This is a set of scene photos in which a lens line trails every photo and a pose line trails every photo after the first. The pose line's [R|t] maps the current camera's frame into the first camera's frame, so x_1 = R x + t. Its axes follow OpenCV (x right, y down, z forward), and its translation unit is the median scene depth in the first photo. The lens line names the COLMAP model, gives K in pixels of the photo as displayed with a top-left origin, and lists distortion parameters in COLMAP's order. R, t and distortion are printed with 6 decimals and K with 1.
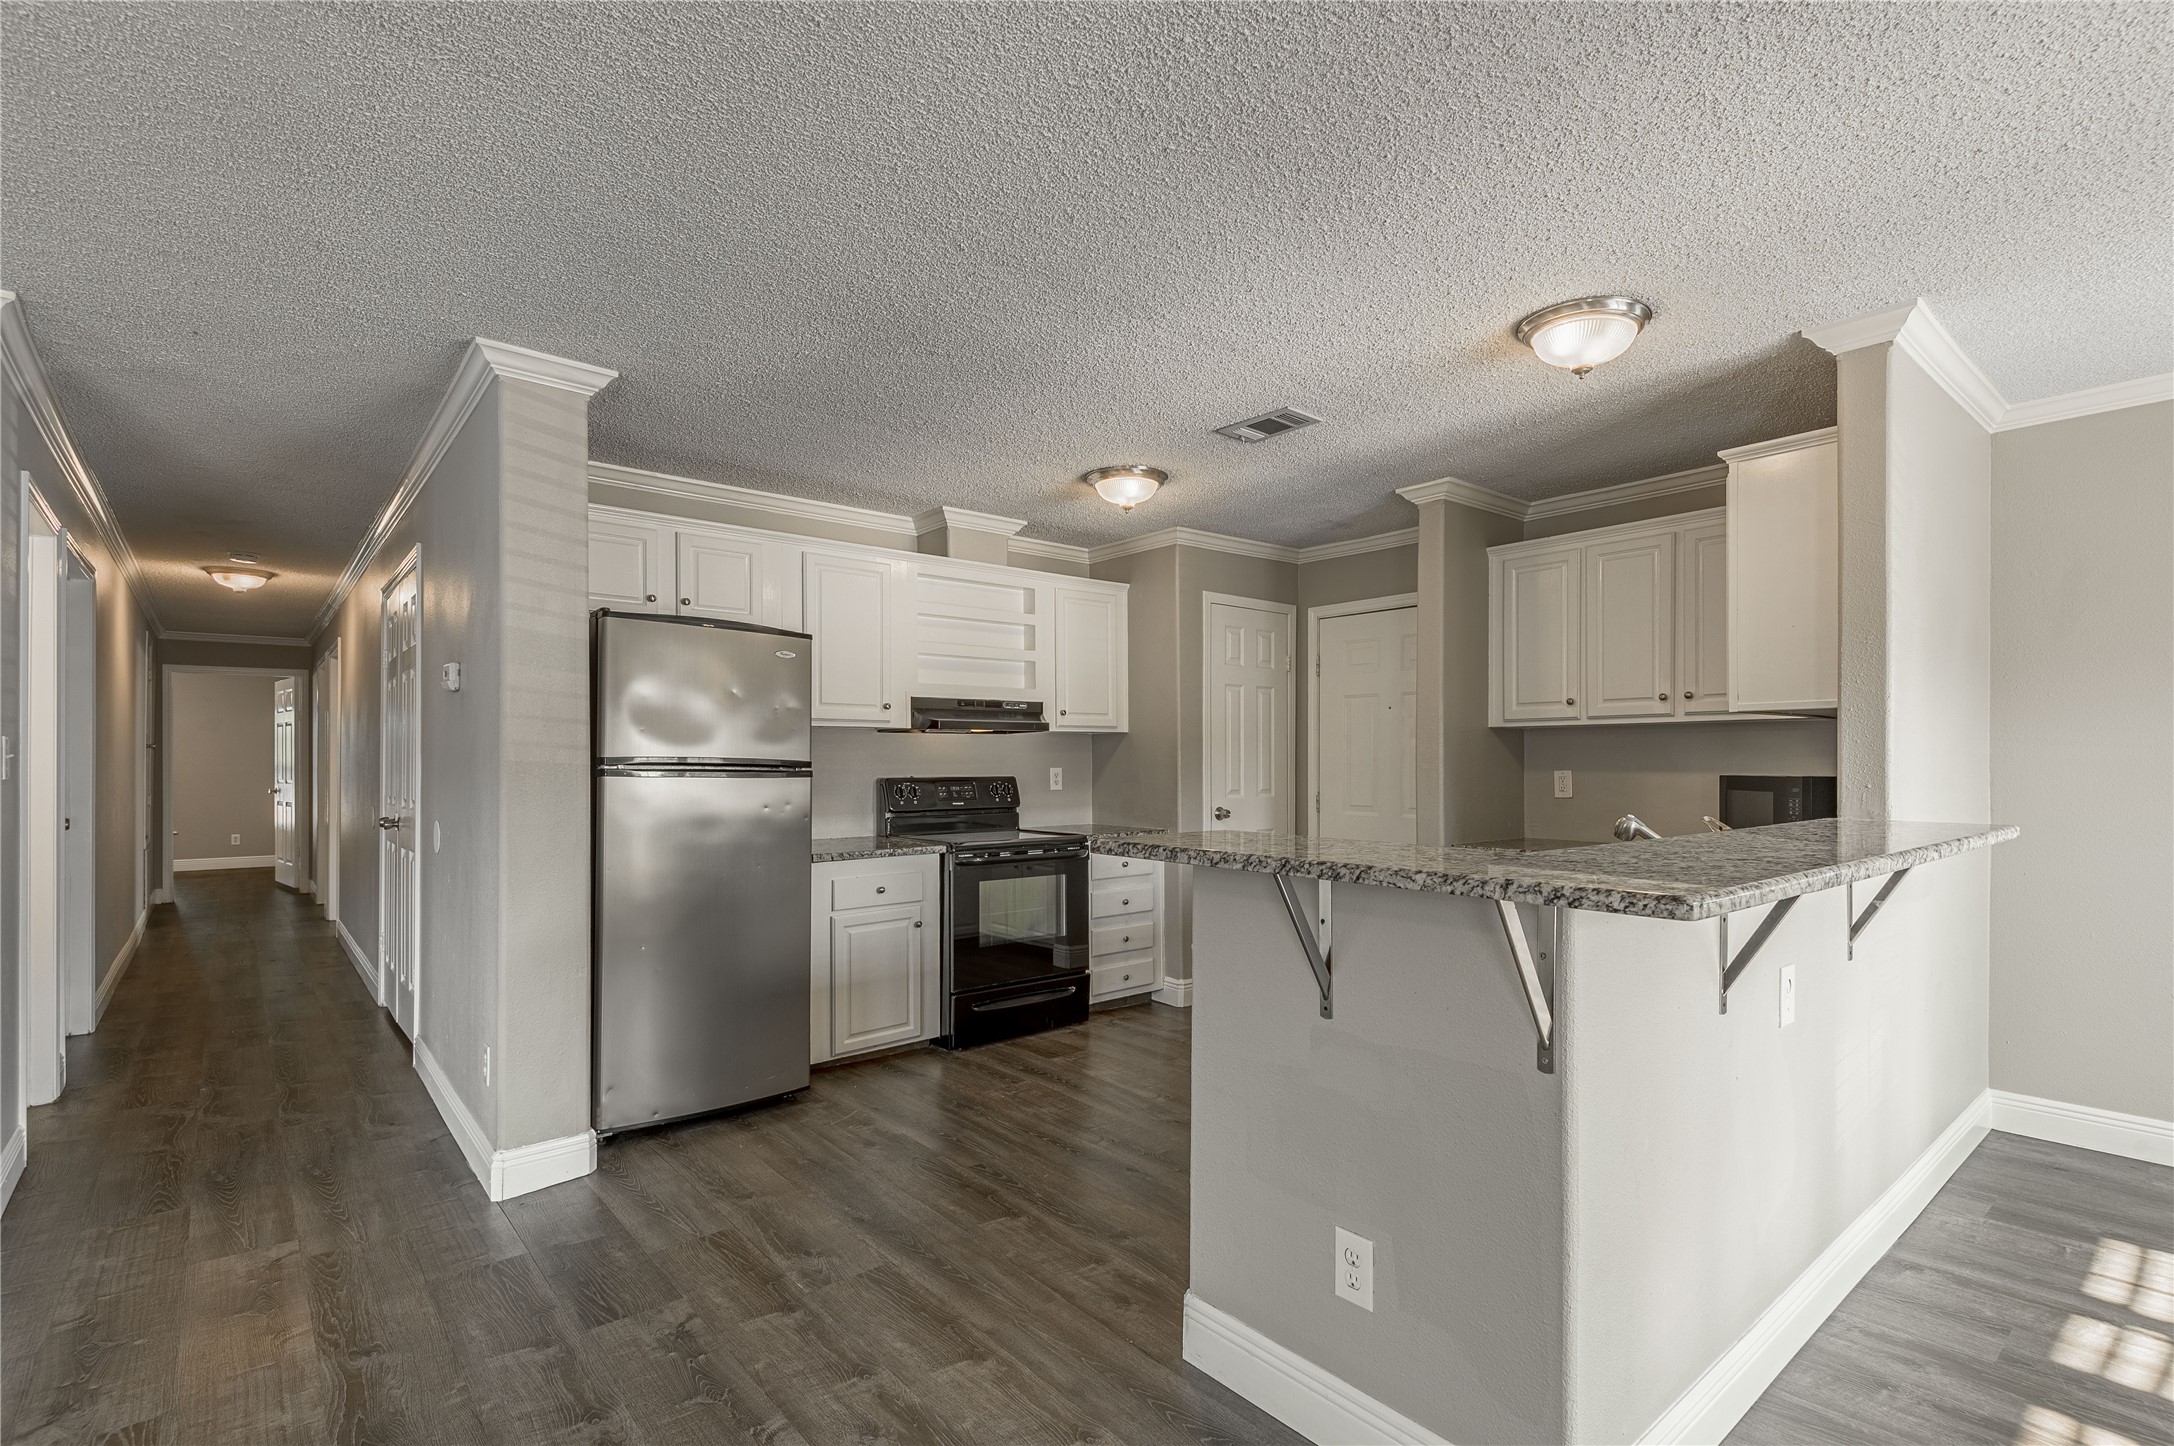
lens RADIAL K [[1016.5, 0, 1146.7], [0, 1016.5, 758.2], [0, 0, 1]] dist [0.025773, -0.016997]
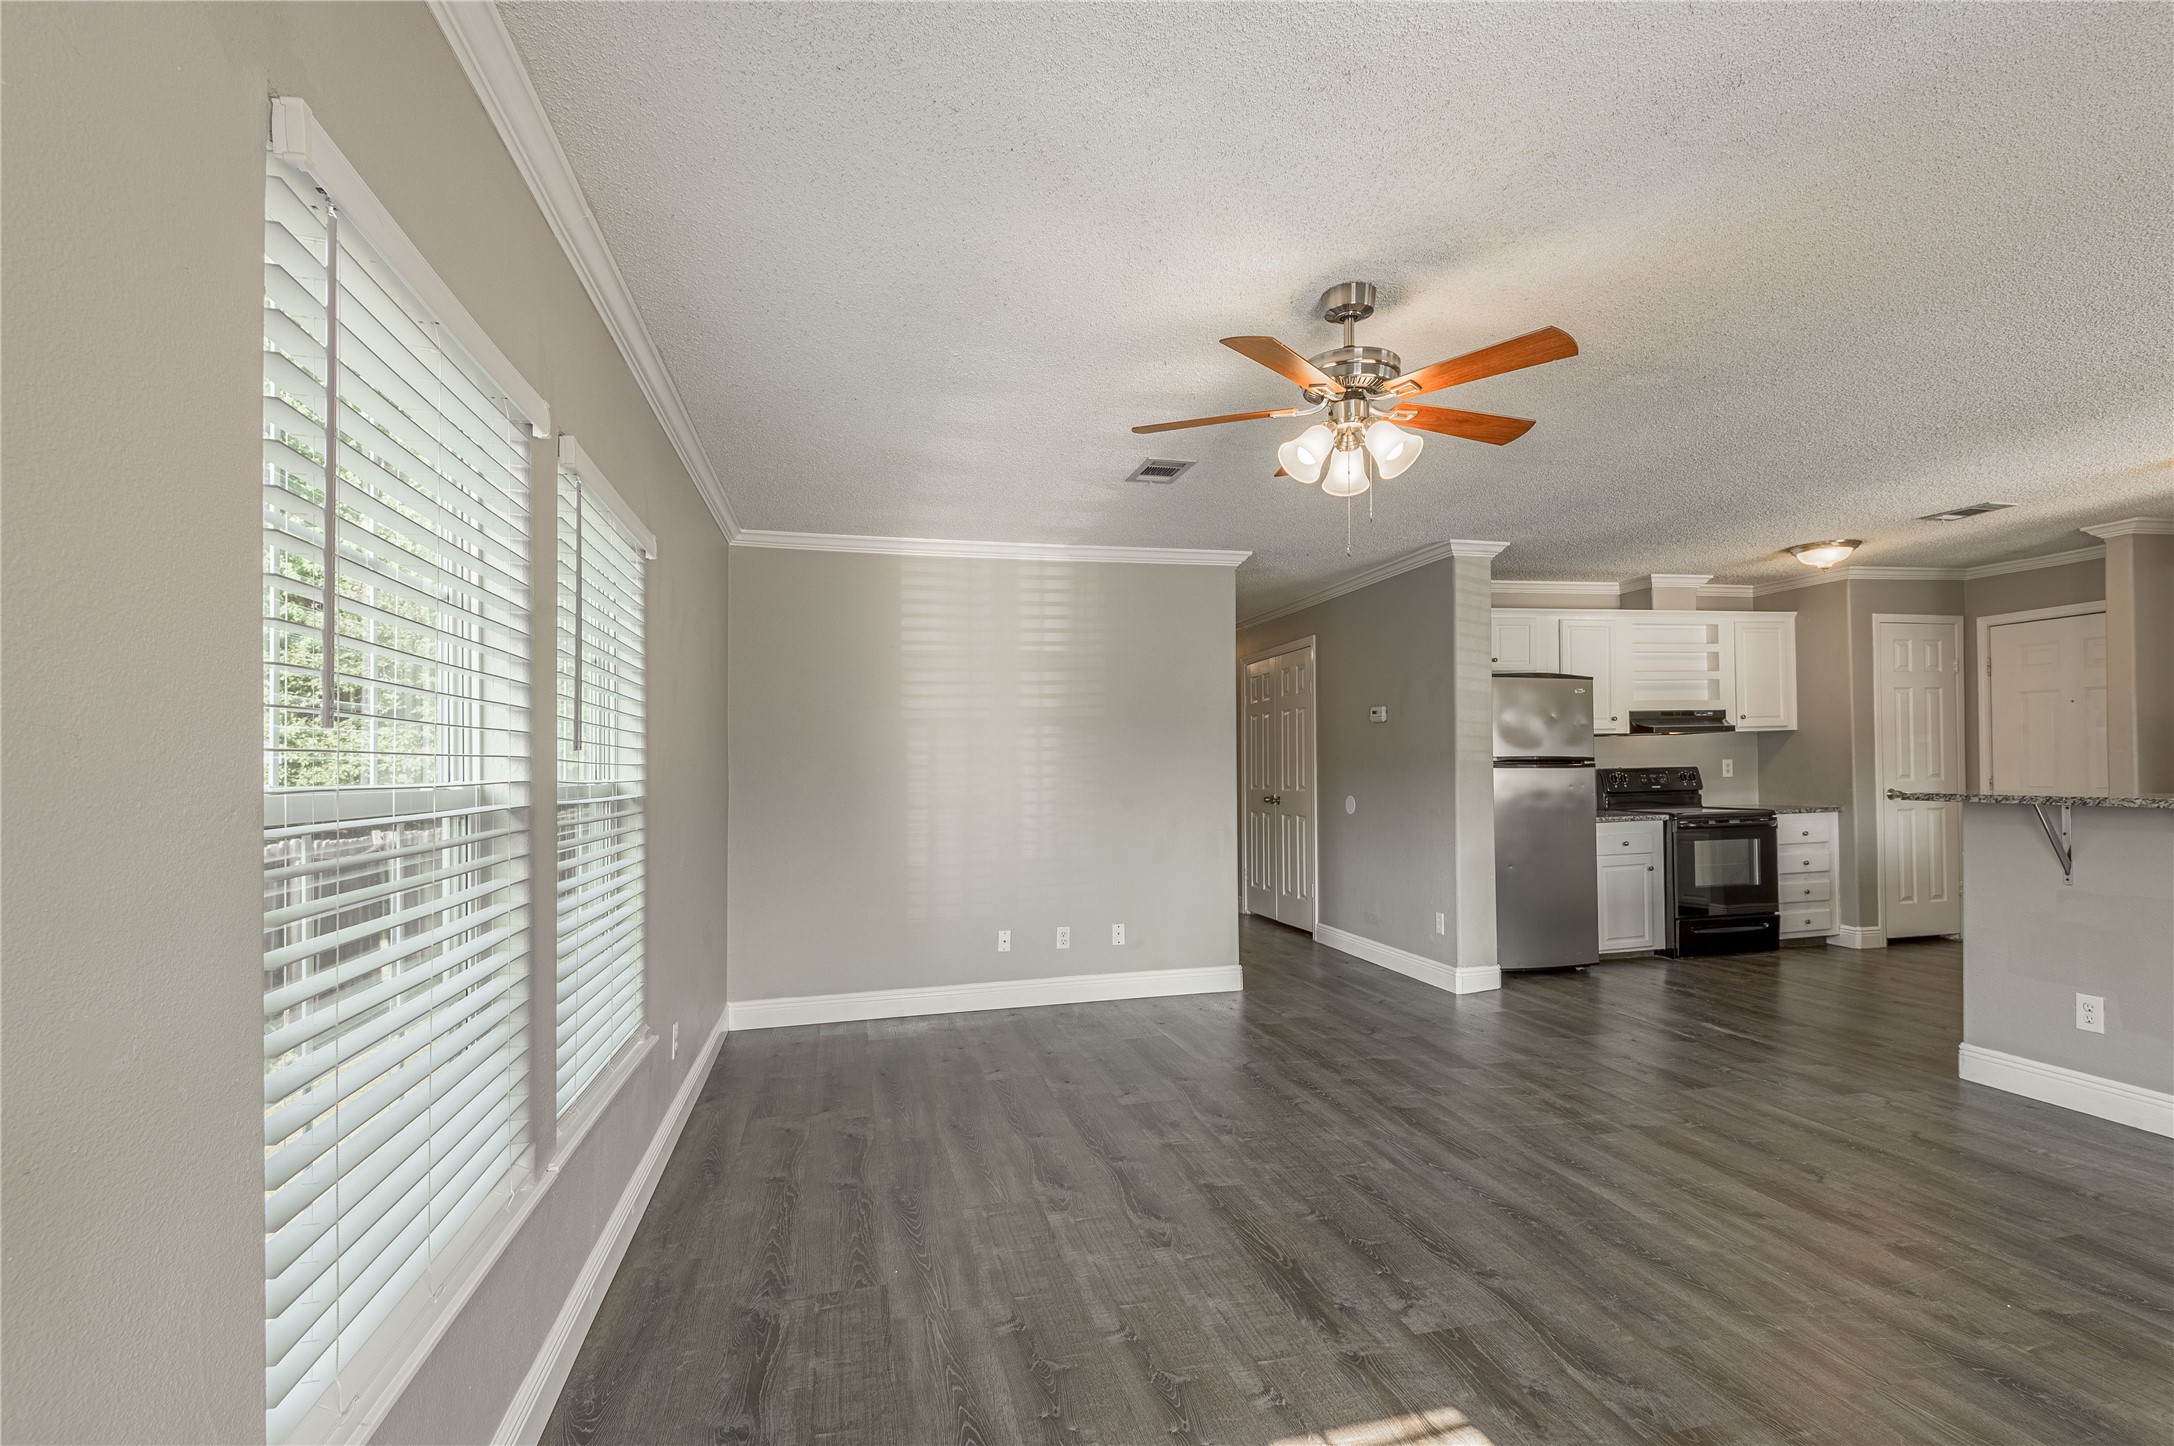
lens RADIAL K [[1016.5, 0, 1127.5], [0, 1016.5, 760.7], [0, 0, 1]] dist [0.025773, -0.016997]
pose [[0.884275, -0.019294, -0.466568, -0.183315], [0.021388, 0.999771, -0.000807, -0.004924], [0.466477, -0.009266, 0.884485, -0.580439]]
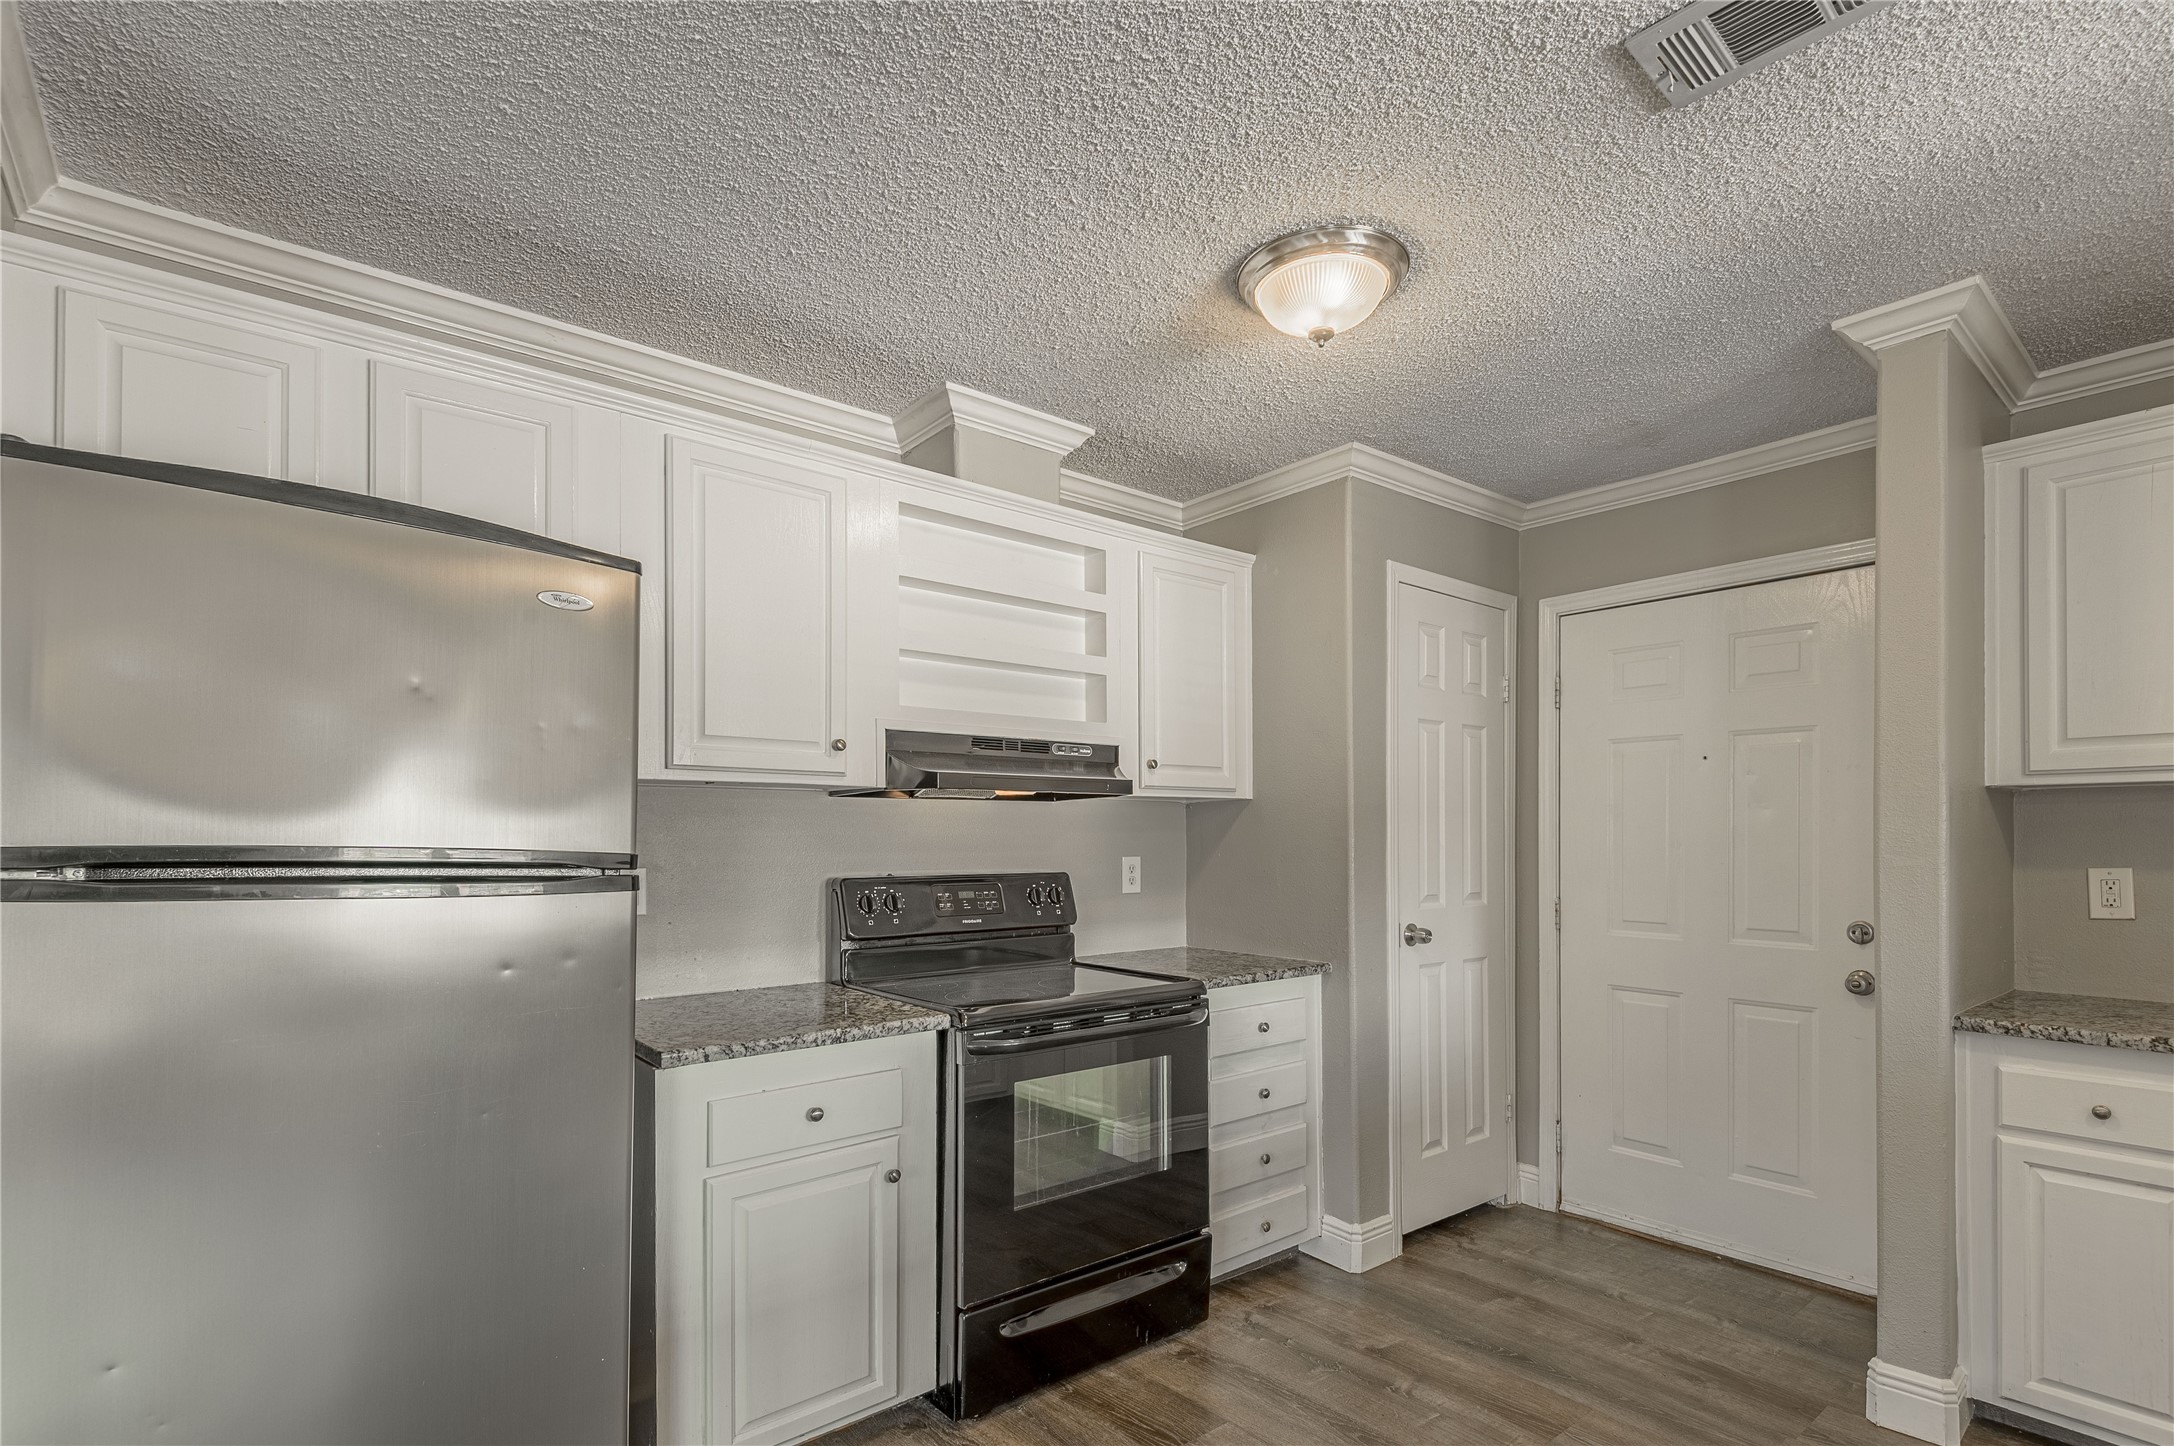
lens RADIAL K [[978.4, 0, 1148.8], [0, 978.4, 821.4], [0, 0, 1]] dist [0.000947, -0.004114]
pose [[0.999993, 0.000976, -0.003672, -0.089368], [-0.001029, 0.999896, -0.014417, -0.004265], [0.003657, 0.014421, 0.999889, 0.476668]]
